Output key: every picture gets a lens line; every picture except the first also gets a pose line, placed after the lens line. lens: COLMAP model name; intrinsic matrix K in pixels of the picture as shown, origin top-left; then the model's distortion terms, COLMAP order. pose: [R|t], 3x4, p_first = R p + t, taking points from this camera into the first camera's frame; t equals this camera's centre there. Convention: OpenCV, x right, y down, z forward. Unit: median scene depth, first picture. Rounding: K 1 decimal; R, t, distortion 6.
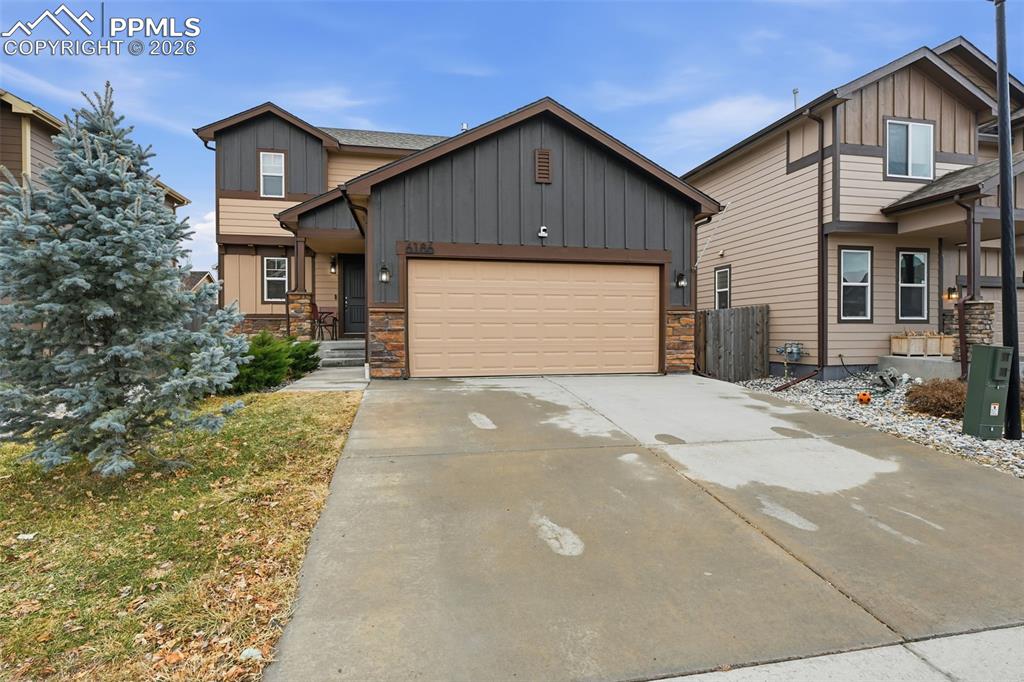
lens RADIAL K [[504.2, 0, 512.0], [0, 504.2, 341.0], [0, 0, 1]] dist [-0.000912, -0.000377]
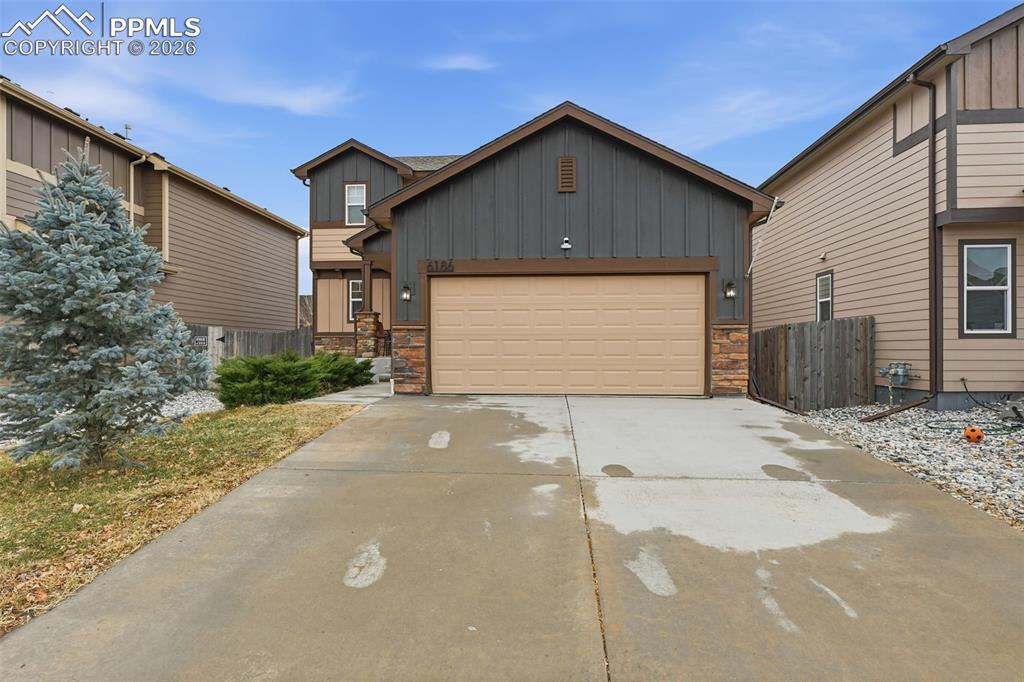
lens RADIAL K [[507.1, 0, 511.5], [0, 507.1, 352.8], [0, 0, 1]] dist [-0.002196, 0.000601]
pose [[0.962634, 0.003423, -0.270783, 0.206785], [-0.005986, 0.999945, -0.008640, -0.001762], [0.270739, 0.009938, 0.962602, 0.052018]]
